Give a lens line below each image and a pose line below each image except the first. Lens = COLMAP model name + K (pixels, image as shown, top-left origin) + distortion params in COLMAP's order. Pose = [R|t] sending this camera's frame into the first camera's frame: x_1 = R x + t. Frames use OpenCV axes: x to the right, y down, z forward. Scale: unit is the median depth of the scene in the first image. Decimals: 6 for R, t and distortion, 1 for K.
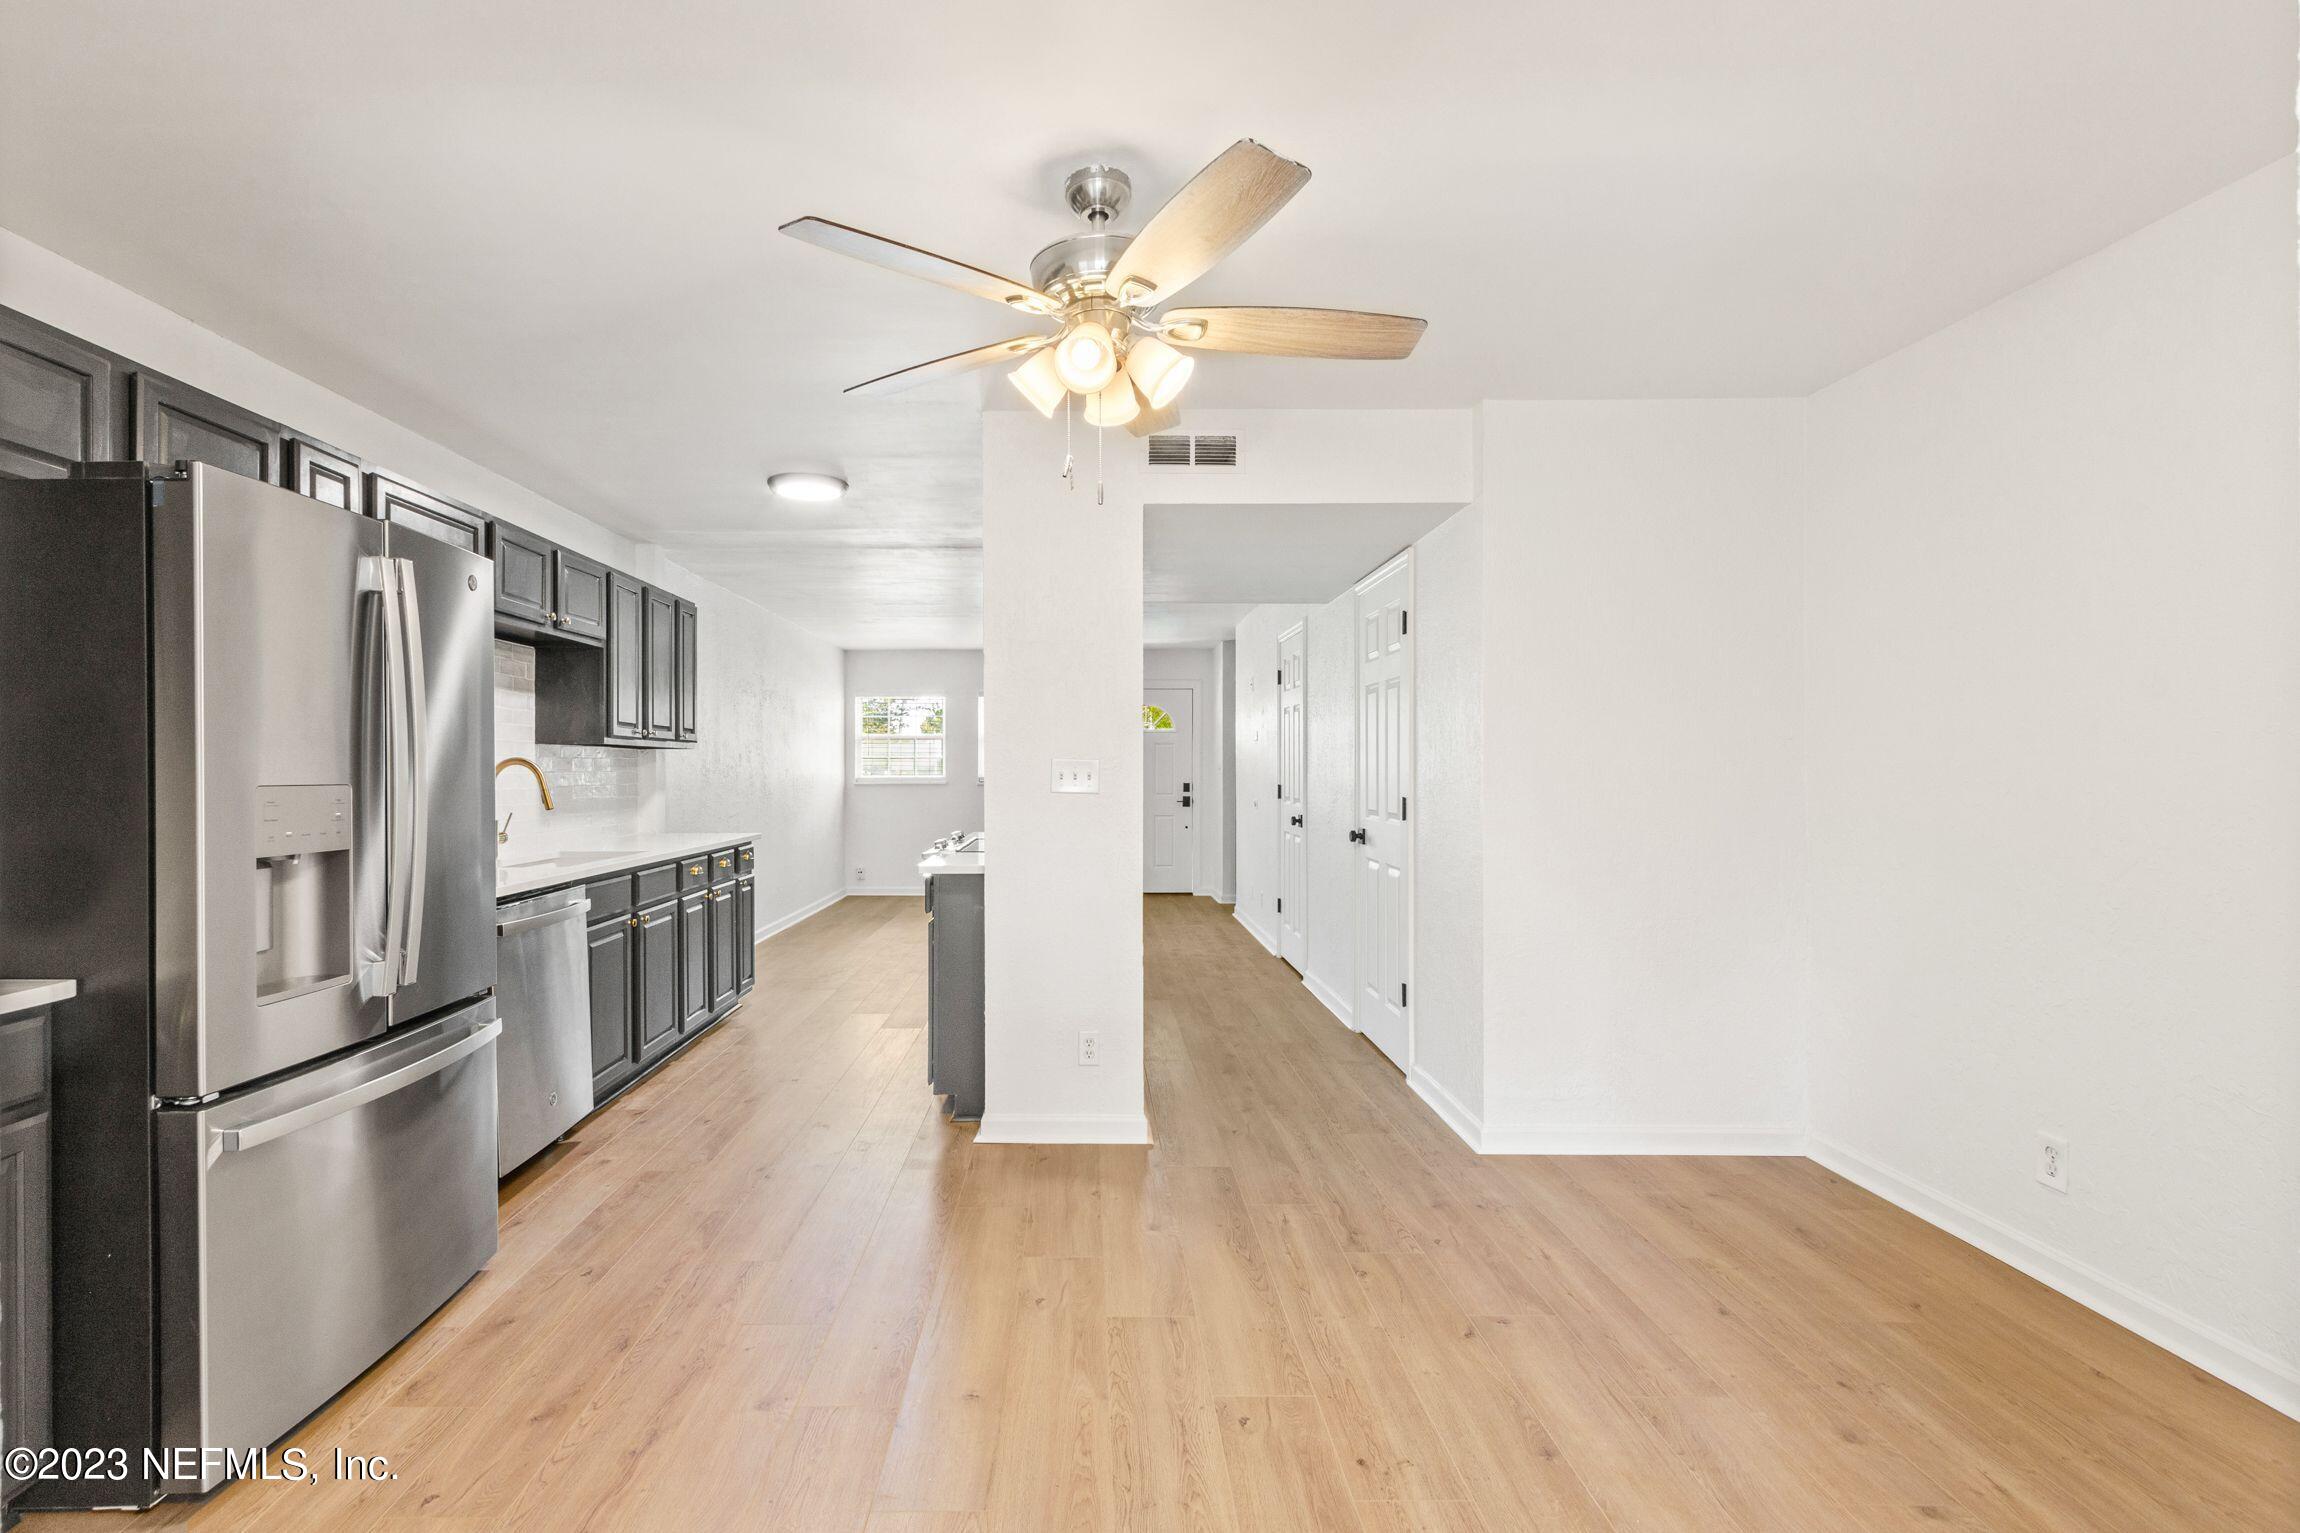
lens RADIAL K [[1060.2, 0, 1071.0], [0, 1060.2, 765.0], [0, 0, 1]] dist [0.006722, -0.001923]
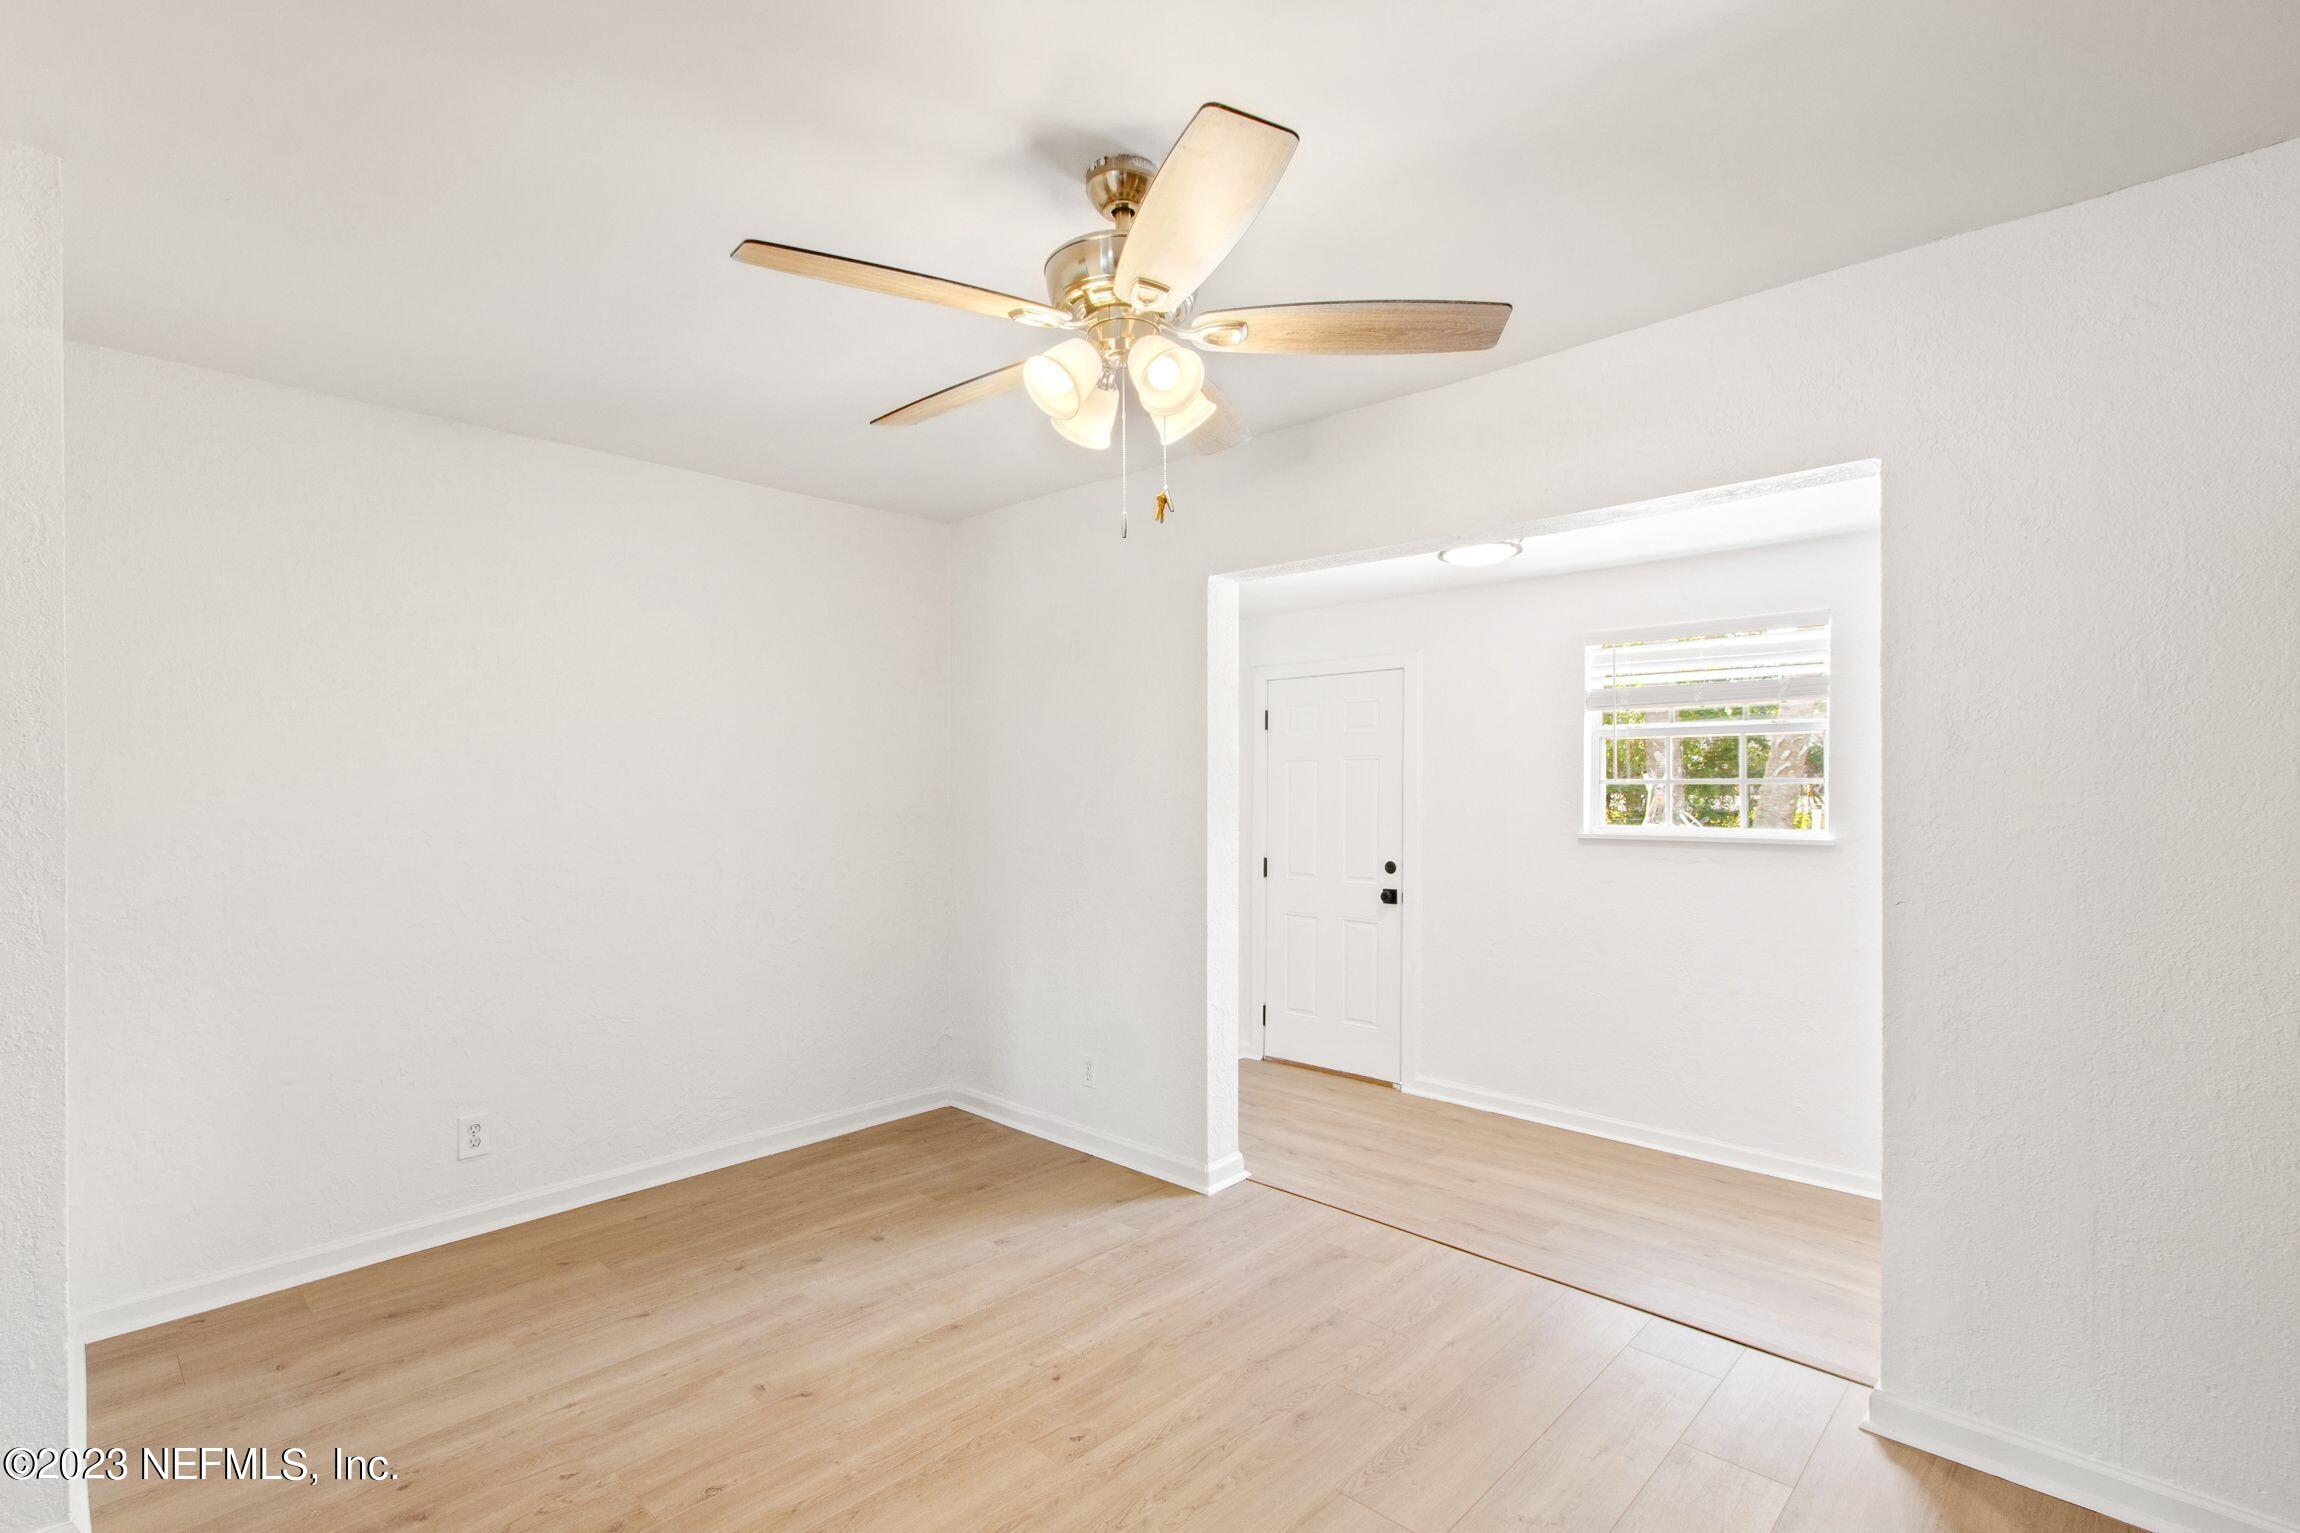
lens RADIAL K [[1106.0, 0, 1107.9], [0, 1106.0, 779.3], [0, 0, 1]] dist [-0.001870, -0.000280]
pose [[-0.722950, 0.007071, 0.690864, -0.354198], [0.009302, 0.999957, -0.000501, -0.024092], [-0.690837, 0.006064, -0.722985, 0.998069]]
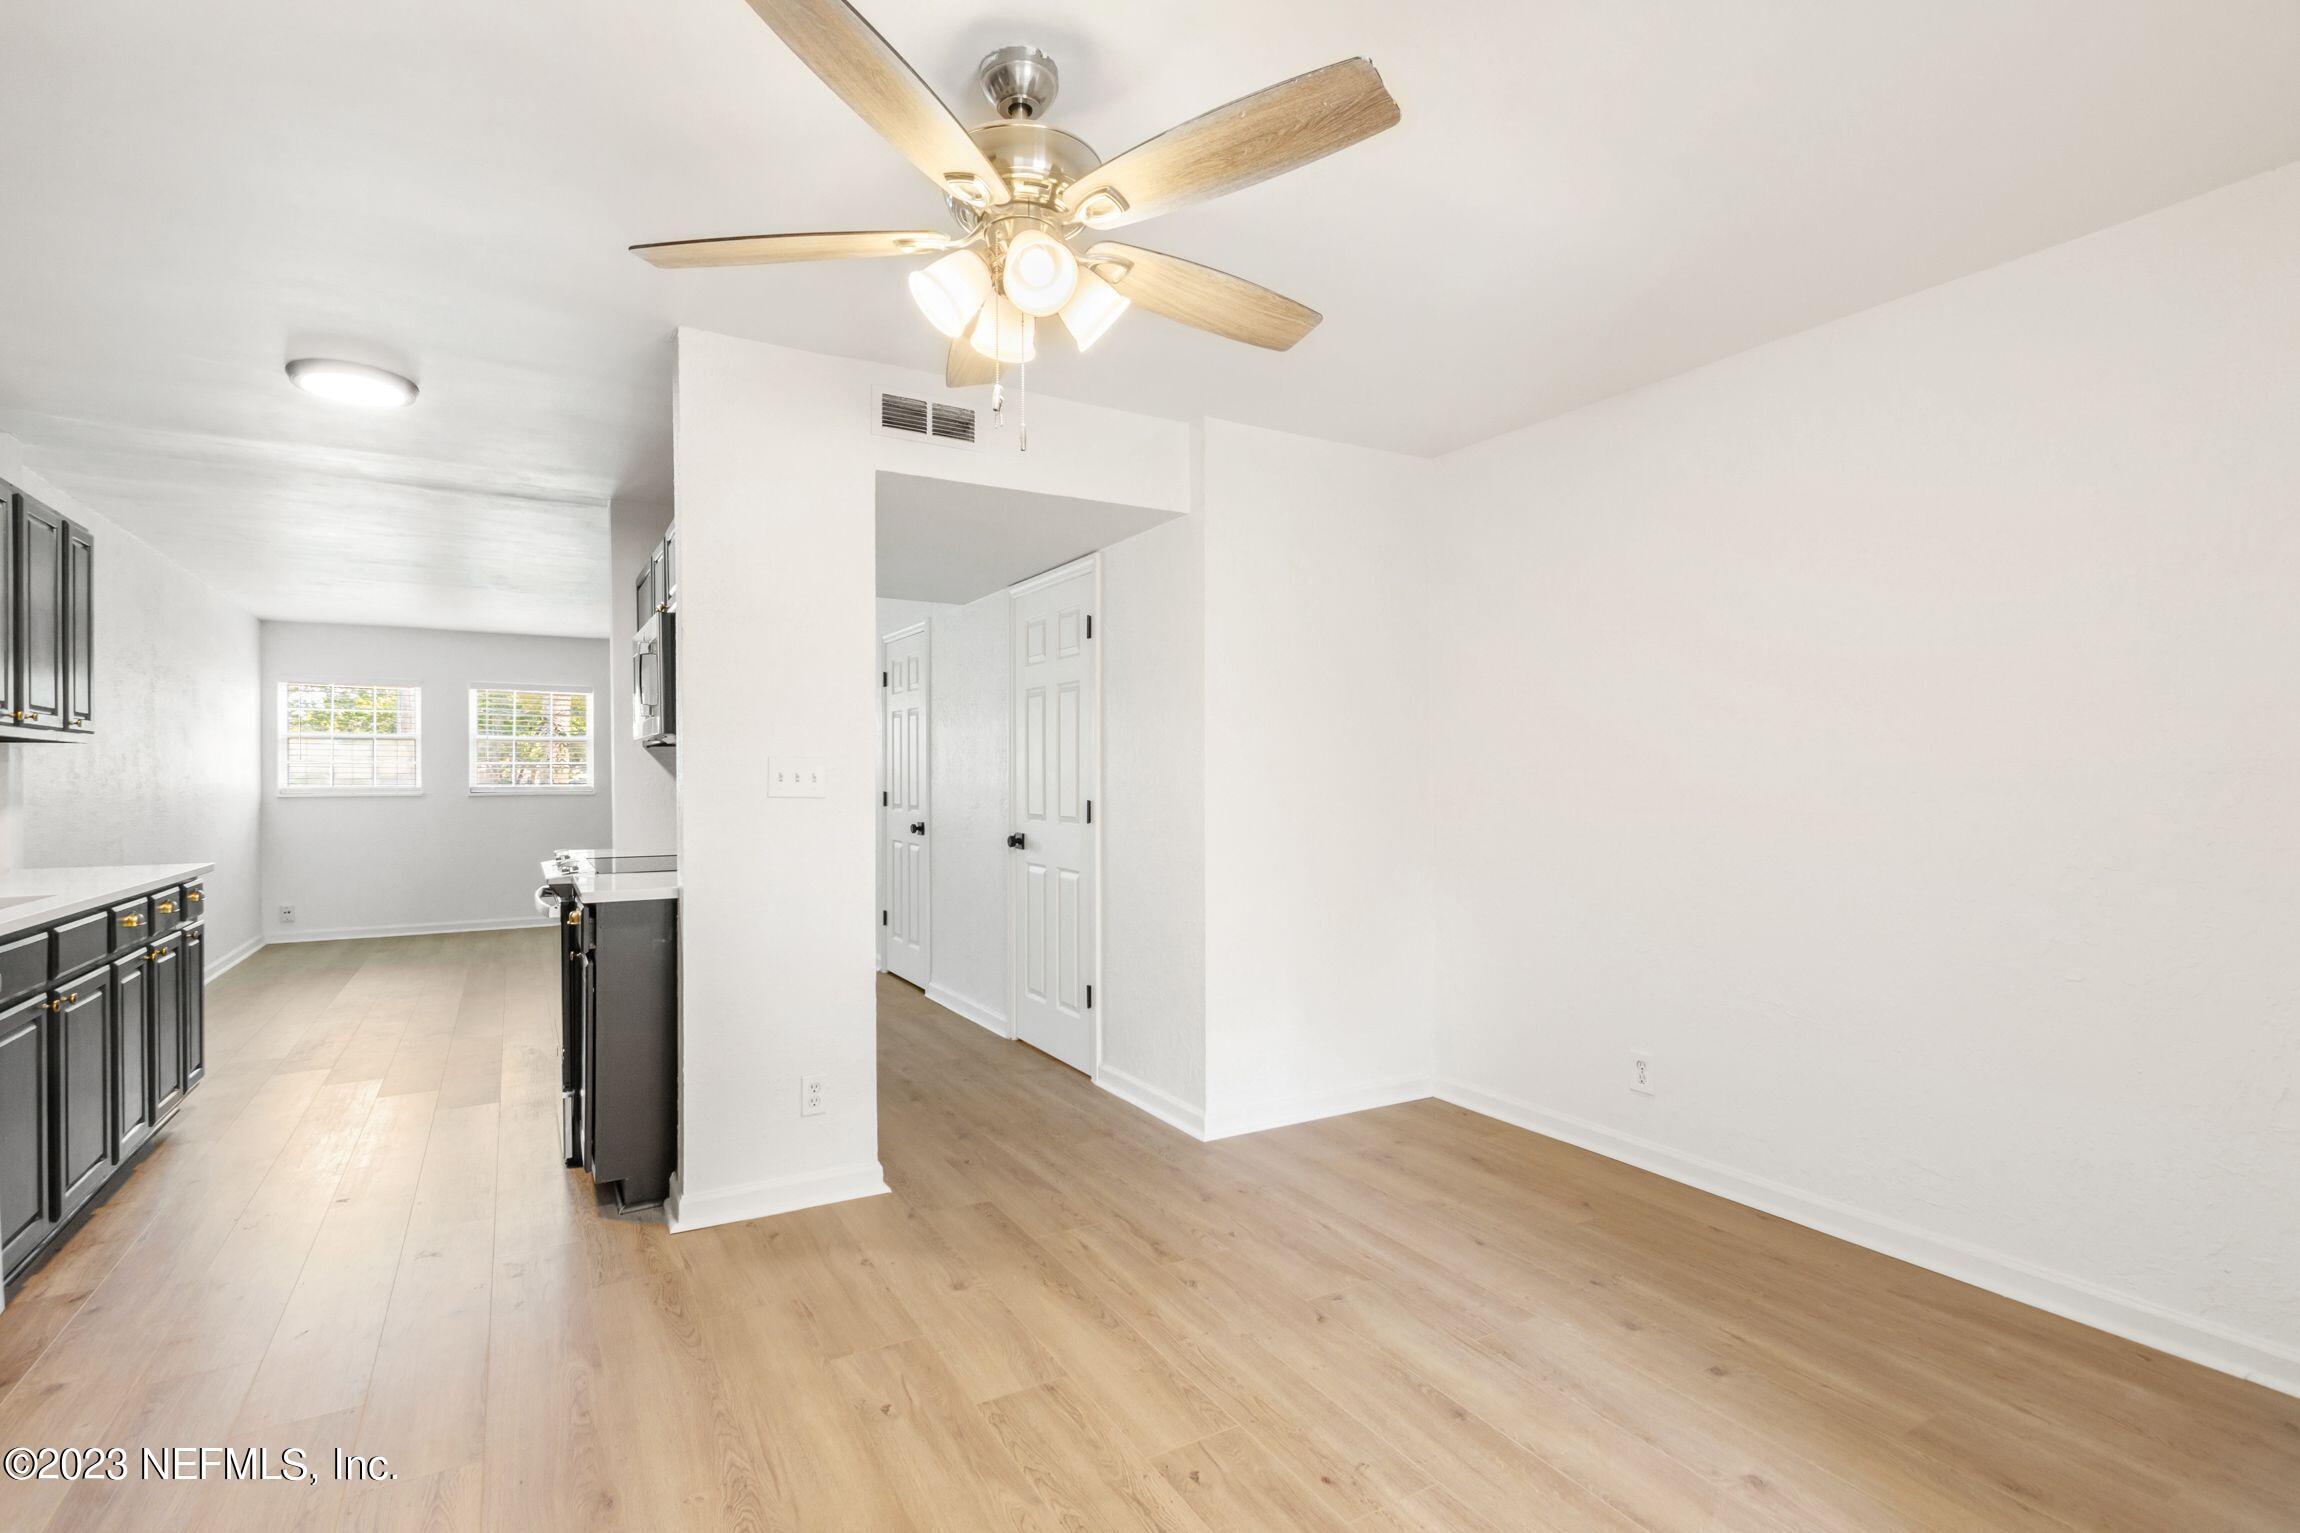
lens RADIAL K [[1060.2, 0, 1108.0], [0, 1060.2, 778.7], [0, 0, 1]] dist [0.006722, -0.001923]
pose [[0.871095, -0.000610, 0.491114, -0.197494], [-0.000896, 0.999996, 0.002831, 0.008197], [-0.491114, -0.002906, 0.871091, 0.136048]]
